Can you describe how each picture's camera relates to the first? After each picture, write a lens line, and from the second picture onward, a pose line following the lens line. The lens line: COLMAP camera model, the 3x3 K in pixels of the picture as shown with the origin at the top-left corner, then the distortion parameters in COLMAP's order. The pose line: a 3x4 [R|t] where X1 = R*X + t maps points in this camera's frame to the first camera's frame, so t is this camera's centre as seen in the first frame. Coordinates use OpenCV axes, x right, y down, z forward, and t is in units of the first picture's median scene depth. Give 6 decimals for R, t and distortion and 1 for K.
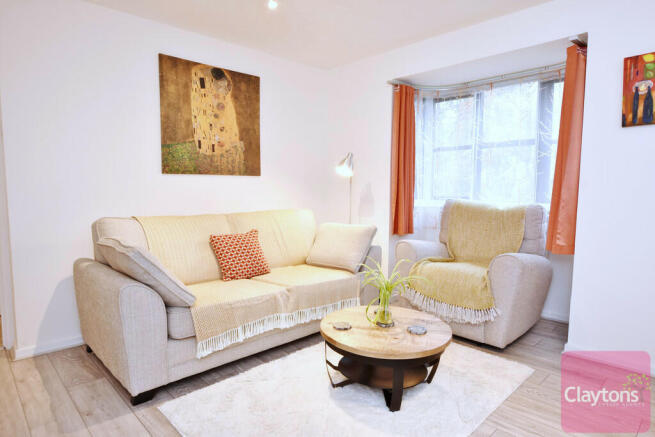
lens RADIAL K [[393.4, 0, 327.5], [0, 393.4, 218.5], [0, 0, 1]] dist [0.001397, 0.000403]
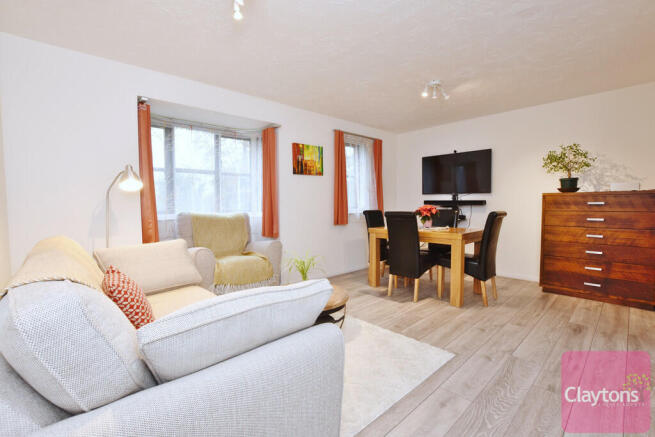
lens RADIAL K [[290.7, 0, 327.5], [0, 290.7, 218.5], [0, 0, 1]] dist [-0.000351, -0.000022]
pose [[0.008374, -0.051045, 0.998661, -0.881158], [0.099541, 0.993778, 0.049961, -0.049205], [-0.994998, 0.098989, 0.013403, 0.825359]]
